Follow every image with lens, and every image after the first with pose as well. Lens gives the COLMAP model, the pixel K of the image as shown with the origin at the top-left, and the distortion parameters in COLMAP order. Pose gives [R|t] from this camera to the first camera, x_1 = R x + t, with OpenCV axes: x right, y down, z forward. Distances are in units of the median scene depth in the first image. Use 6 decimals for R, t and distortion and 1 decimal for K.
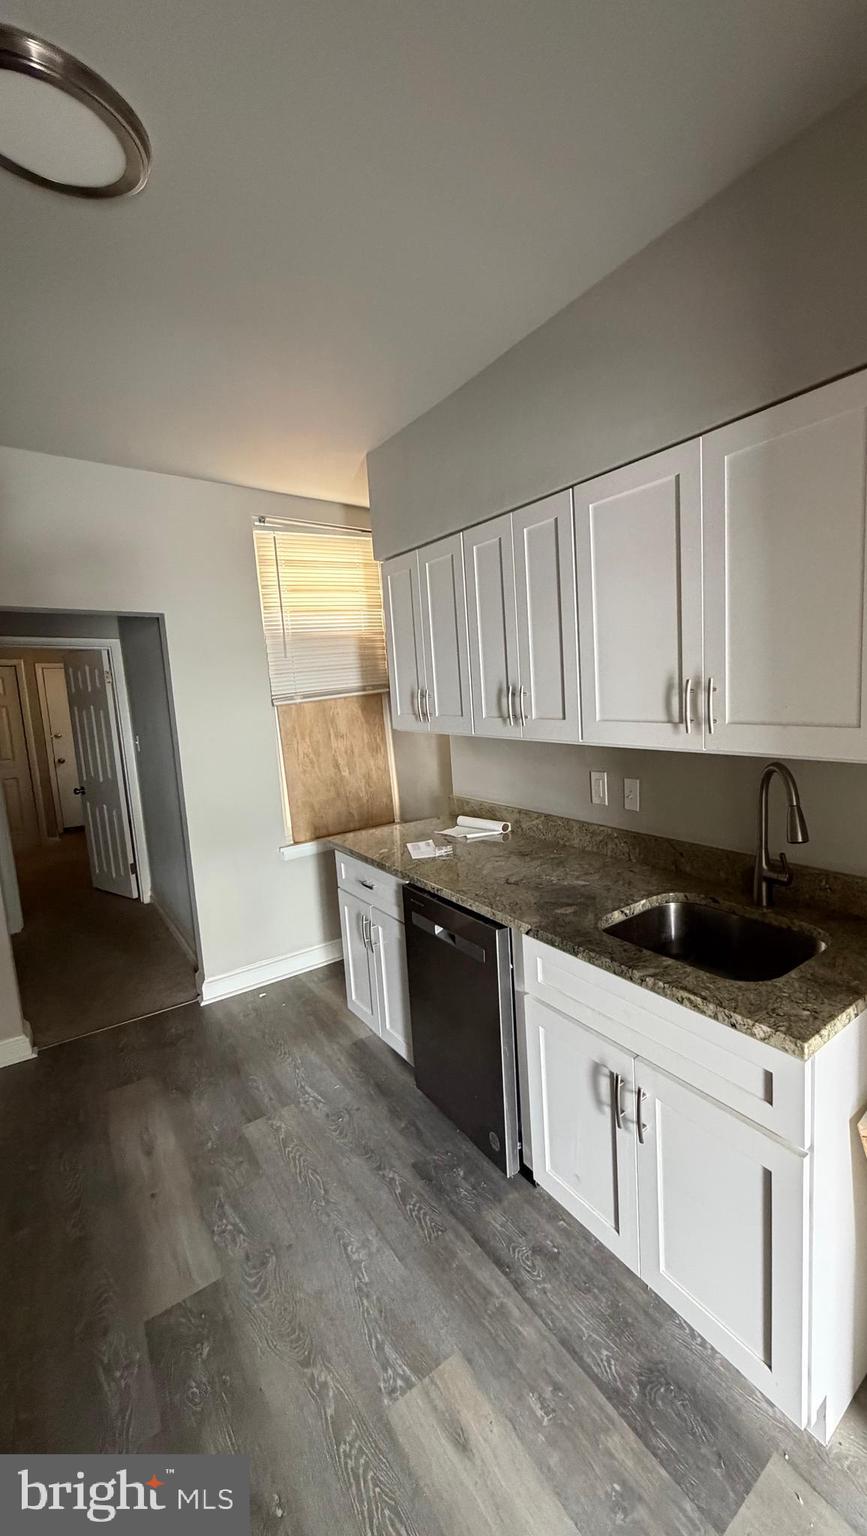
lens RADIAL K [[606.1, 0, 582.3], [0, 606.1, 763.7], [0, 0, 1]] dist [-0.005852, -0.000769]
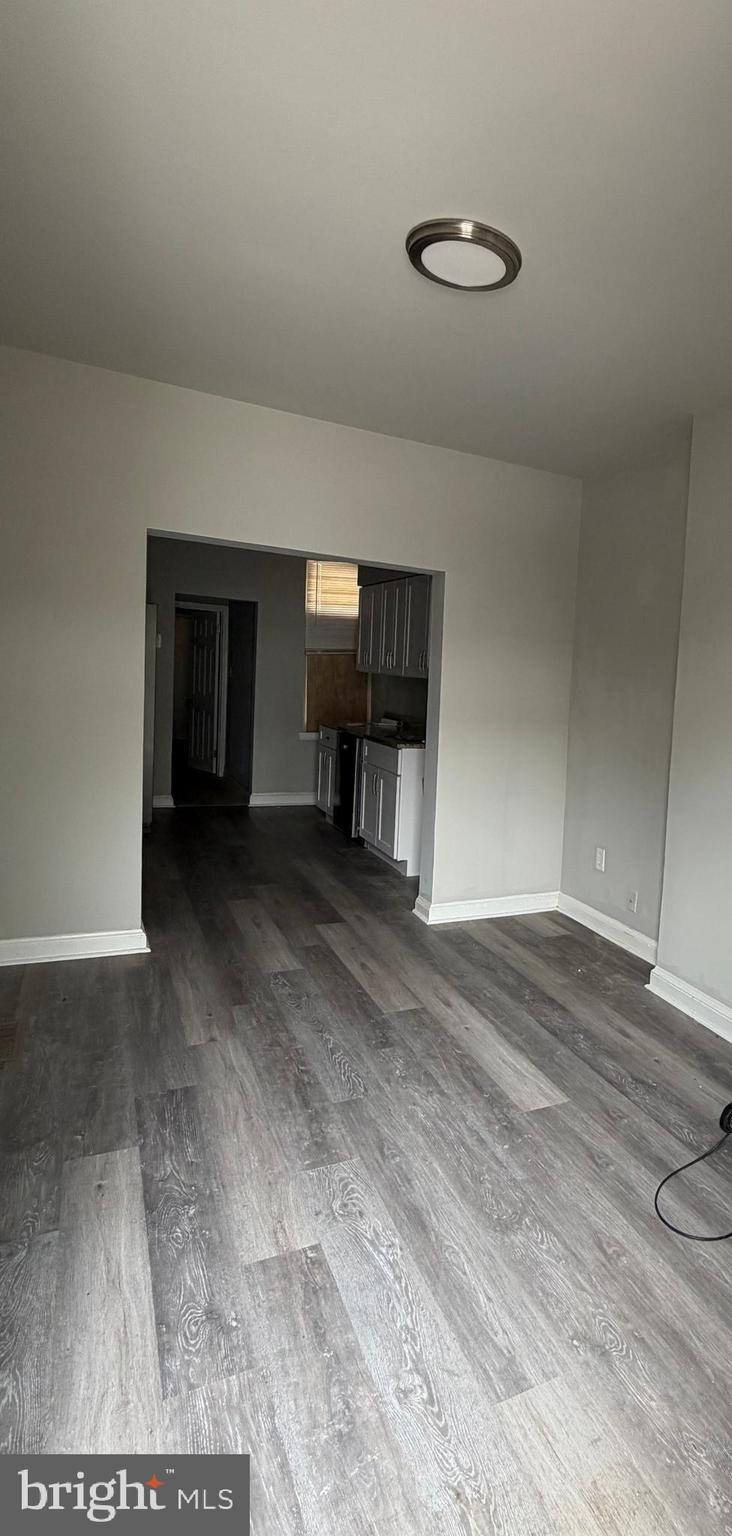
lens RADIAL K [[803.1, 0, 578.1], [0, 803.1, 756.2], [0, 0, 1]] dist [0.003191, 0.001449]
pose [[0.975284, 0.119980, -0.185542, 1.135411], [-0.126488, 0.991687, -0.023603, 0.236682], [0.181168, 0.046489, 0.982353, -1.778633]]
